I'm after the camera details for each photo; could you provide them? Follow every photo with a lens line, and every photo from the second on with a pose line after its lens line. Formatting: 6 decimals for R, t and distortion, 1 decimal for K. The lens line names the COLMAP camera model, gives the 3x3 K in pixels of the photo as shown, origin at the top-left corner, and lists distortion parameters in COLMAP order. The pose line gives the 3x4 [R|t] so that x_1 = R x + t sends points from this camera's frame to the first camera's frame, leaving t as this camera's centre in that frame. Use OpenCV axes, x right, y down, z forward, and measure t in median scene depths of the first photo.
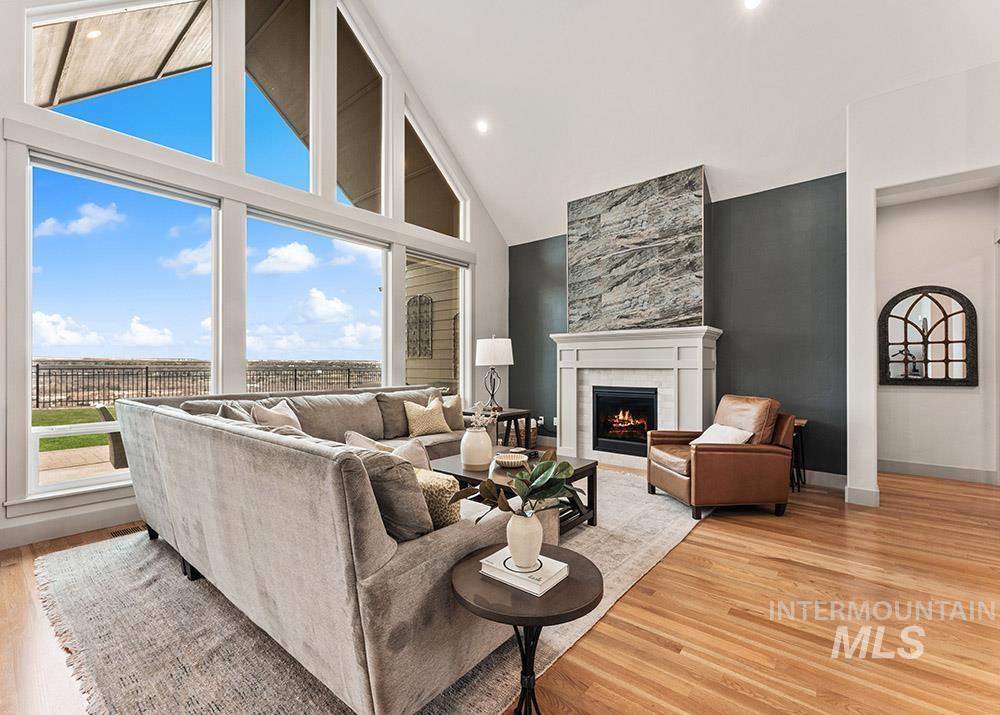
lens RADIAL K [[430.4, 0, 495.9], [0, 430.4, 365.2], [0, 0, 1]] dist [0.017365, -0.000054]
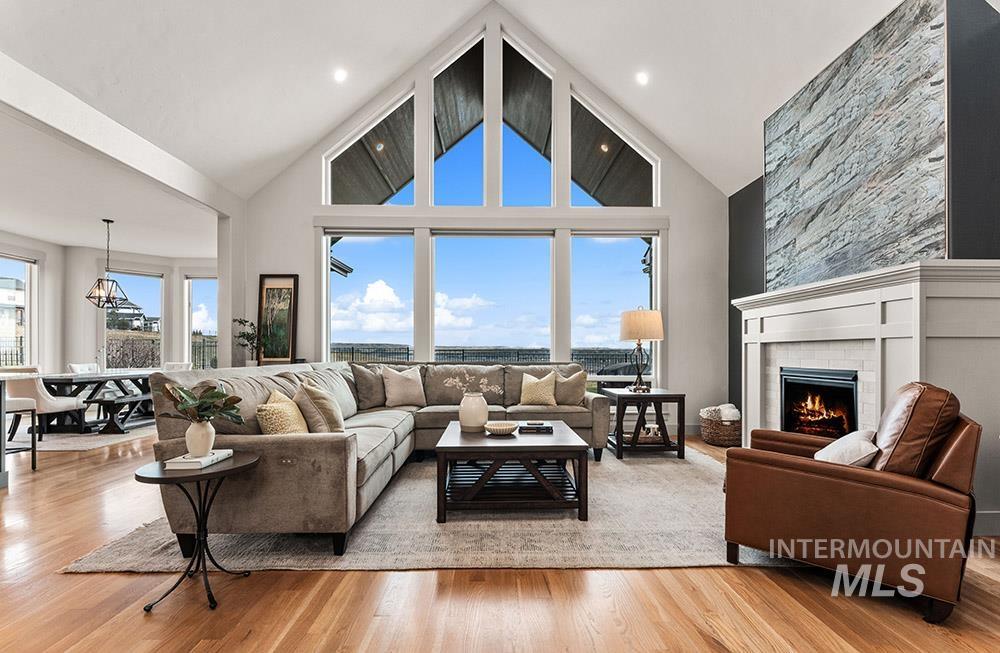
lens RADIAL K [[413.3, 0, 499.0], [0, 413.3, 357.5], [0, 0, 1]] dist [-0.008276, -0.000154]
pose [[0.657422, 0.006242, -0.753497, 0.428741], [0.001804, 0.999950, 0.009858, 0.024056], [0.753521, -0.007840, 0.657378, 0.200658]]
